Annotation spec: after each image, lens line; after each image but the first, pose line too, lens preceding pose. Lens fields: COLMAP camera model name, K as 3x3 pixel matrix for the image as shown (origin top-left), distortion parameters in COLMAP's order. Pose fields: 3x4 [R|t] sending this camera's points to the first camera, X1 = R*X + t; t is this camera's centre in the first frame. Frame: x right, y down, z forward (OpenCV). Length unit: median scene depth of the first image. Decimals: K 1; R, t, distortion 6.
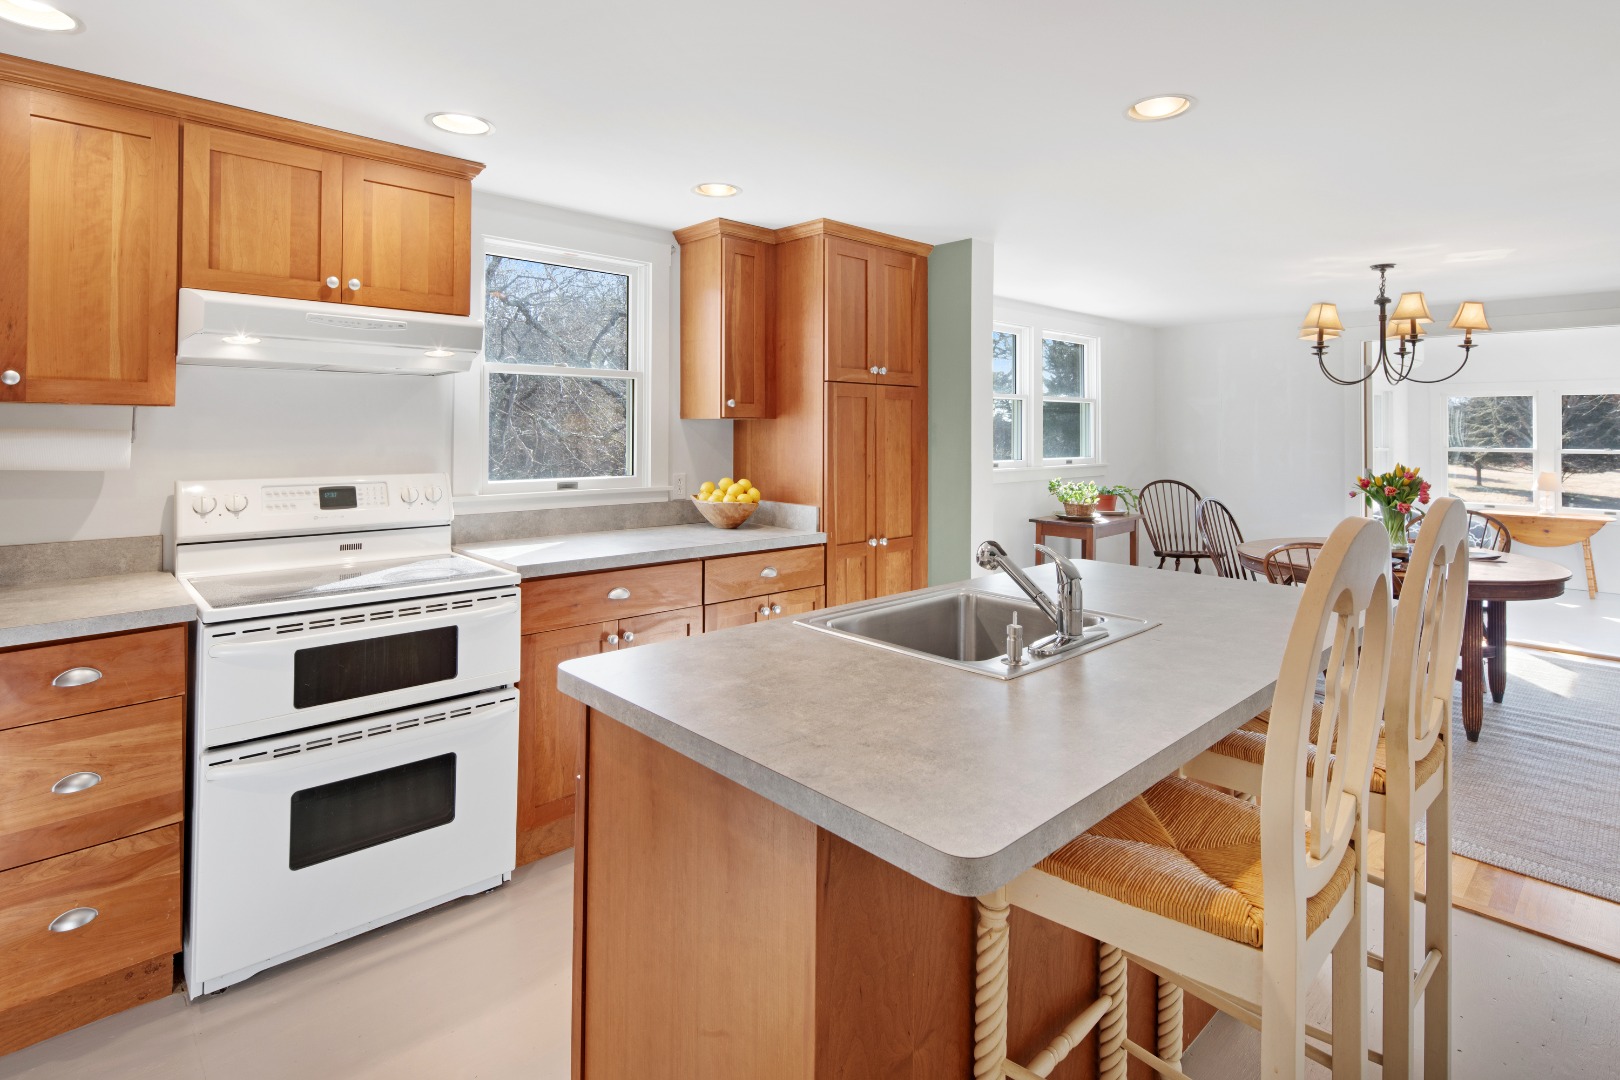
lens RADIAL K [[794.7, 0, 808.6], [0, 794.7, 438.6], [0, 0, 1]] dist [0.001912, -0.000079]
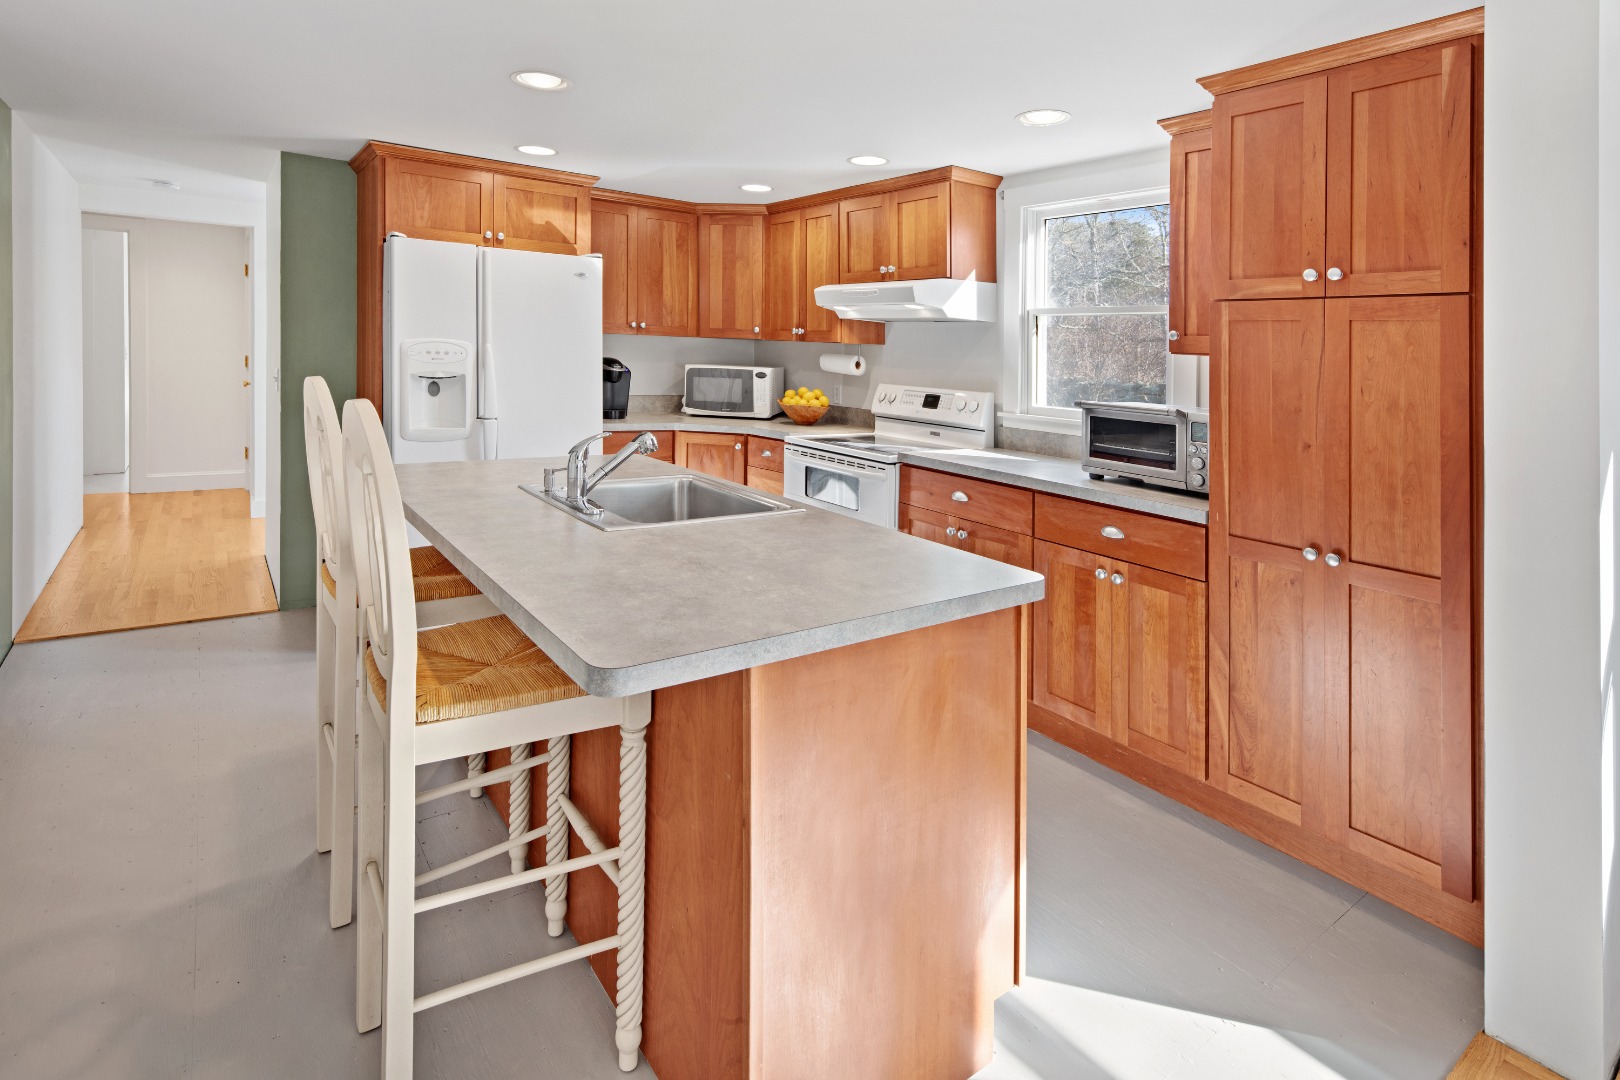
lens RADIAL K [[790.6, 0, 851.5], [0, 790.6, 376.7], [0, 0, 1]] dist [0.002506, -0.000684]
pose [[-0.060304, 0.016518, -0.998043, 1.060965], [-0.056446, 0.998207, 0.019932, 0.002859], [0.996583, 0.057538, -0.059263, 1.006279]]
